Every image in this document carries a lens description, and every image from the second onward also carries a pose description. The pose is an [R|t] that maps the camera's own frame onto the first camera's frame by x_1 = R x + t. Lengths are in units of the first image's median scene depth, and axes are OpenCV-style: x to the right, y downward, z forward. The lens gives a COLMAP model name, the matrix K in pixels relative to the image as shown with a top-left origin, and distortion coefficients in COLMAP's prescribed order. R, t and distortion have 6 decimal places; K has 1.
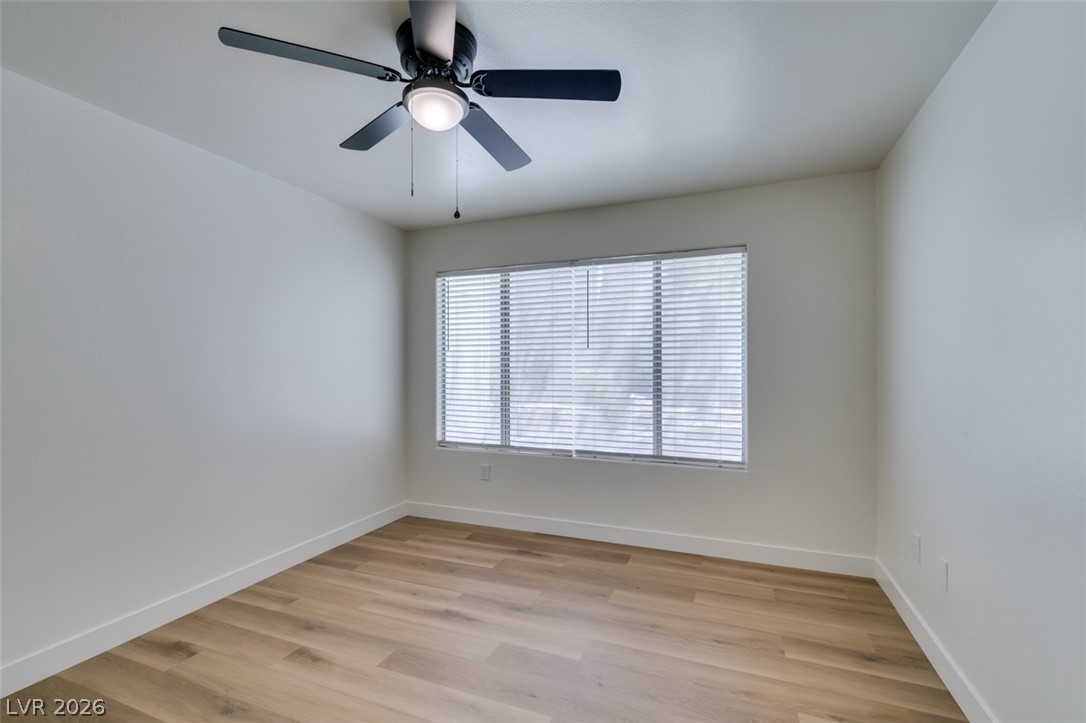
lens RADIAL K [[485.5, 0, 541.5], [0, 485.5, 365.0], [0, 0, 1]] dist [0.004097, -0.001243]
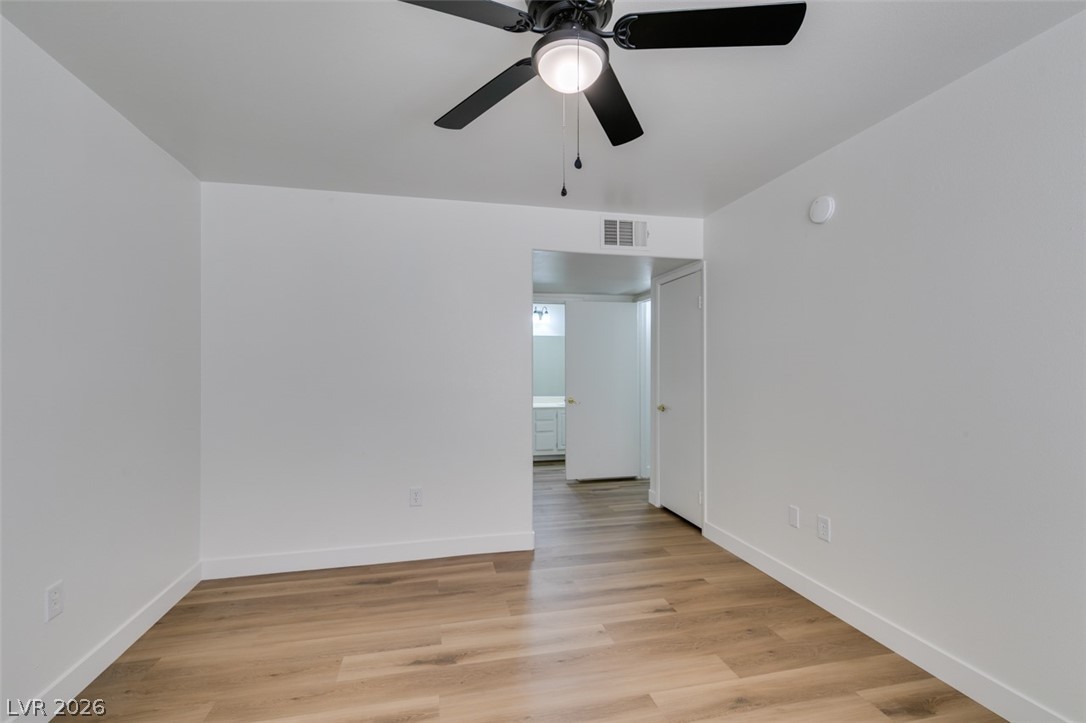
lens RADIAL K [[485.5, 0, 542.7], [0, 485.5, 369.5], [0, 0, 1]] dist [0.004097, -0.001243]
pose [[-0.820091, 0.006365, -0.572197, 0.174669], [0.005442, 0.999980, 0.003325, -0.003552], [0.572207, -0.000387, -0.820109, 0.947100]]
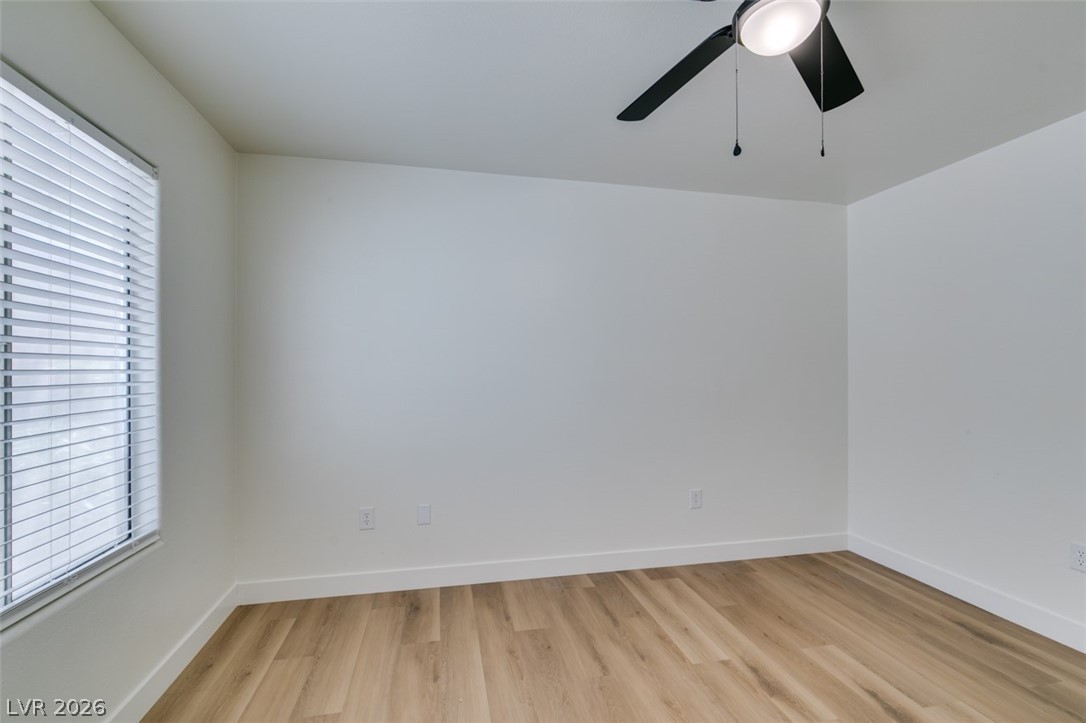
lens RADIAL K [[485.5, 0, 539.4], [0, 485.5, 368.4], [0, 0, 1]] dist [0.004097, -0.001243]
pose [[-0.556296, 0.003170, 0.830978, -0.355233], [-0.000454, 0.999991, -0.004119, 0.002201], [-0.830984, -0.002668, -0.556289, 0.977609]]
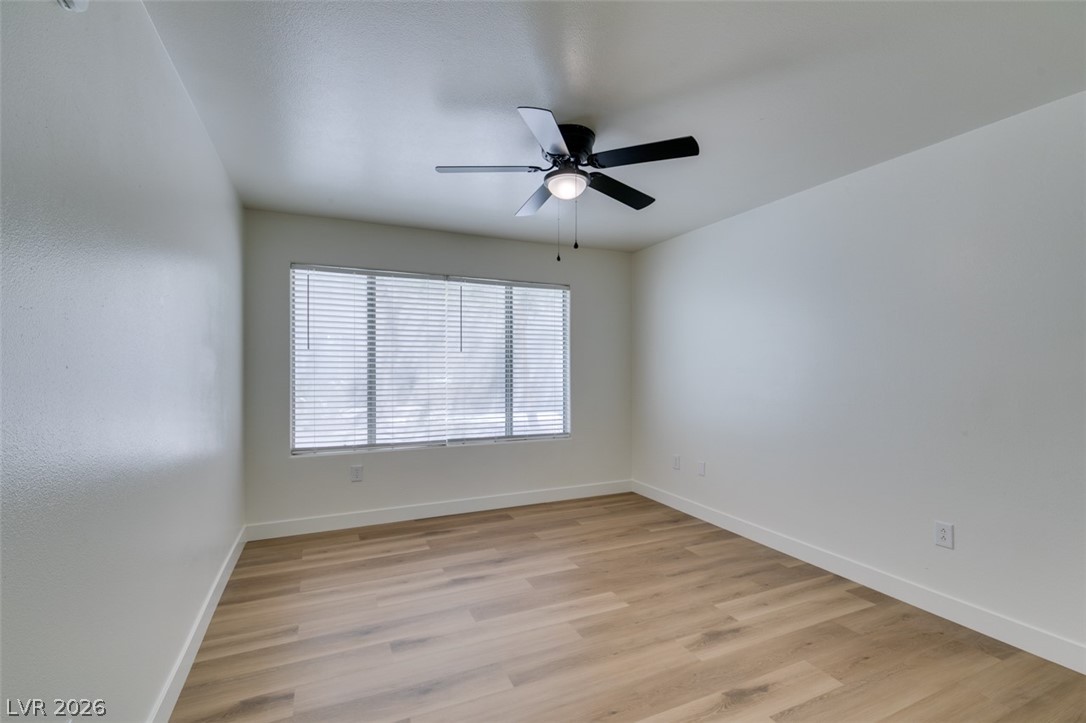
lens RADIAL K [[485.5, 0, 542.5], [0, 485.5, 363.1], [0, 0, 1]] dist [0.004097, -0.001243]
pose [[0.687985, 0.007851, 0.725682, -0.733634], [-0.005676, 0.999969, -0.005438, -0.002562], [-0.725702, -0.000378, 0.688009, 0.047144]]
